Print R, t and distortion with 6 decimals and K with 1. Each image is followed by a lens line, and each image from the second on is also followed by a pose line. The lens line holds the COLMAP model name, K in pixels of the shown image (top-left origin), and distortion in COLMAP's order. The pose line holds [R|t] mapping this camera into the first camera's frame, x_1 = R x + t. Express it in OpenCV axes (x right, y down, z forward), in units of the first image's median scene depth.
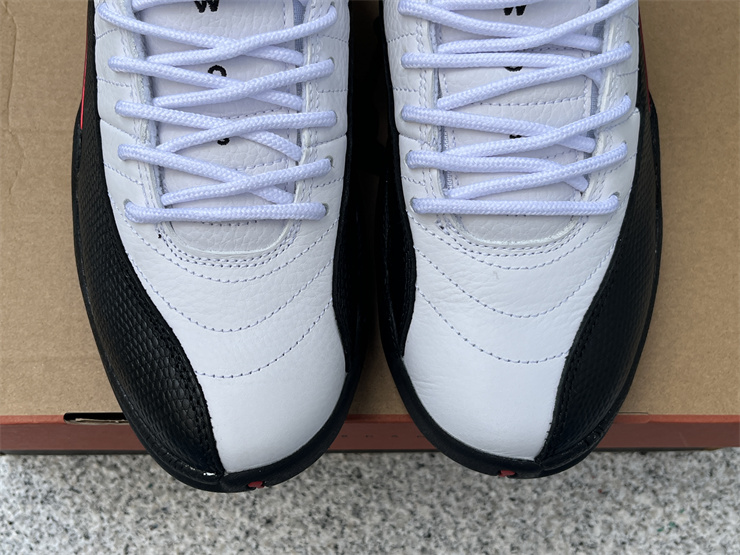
lens RADIAL K [[860.0, 0, 367.0], [0, 860.0, 276.6], [0, 0, 1]] dist [-0.006374, 0.000000]
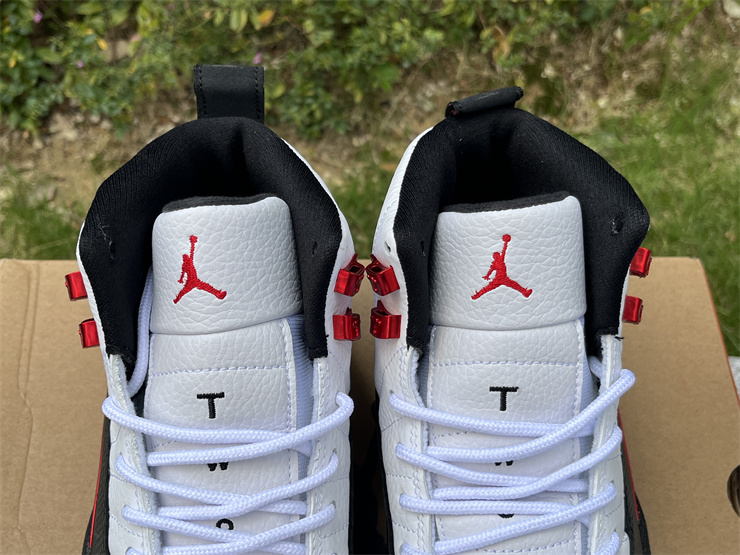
lens RADIAL K [[860.0, 0, 367.9], [0, 860.0, 277.7], [0, 0, 1]] dist [-0.006374, 0.000000]
pose [[0.999918, -0.010241, 0.007648, -0.004173], [0.011798, 0.969706, -0.243991, -0.266754], [-0.004918, 0.244061, 0.969747, -0.093048]]
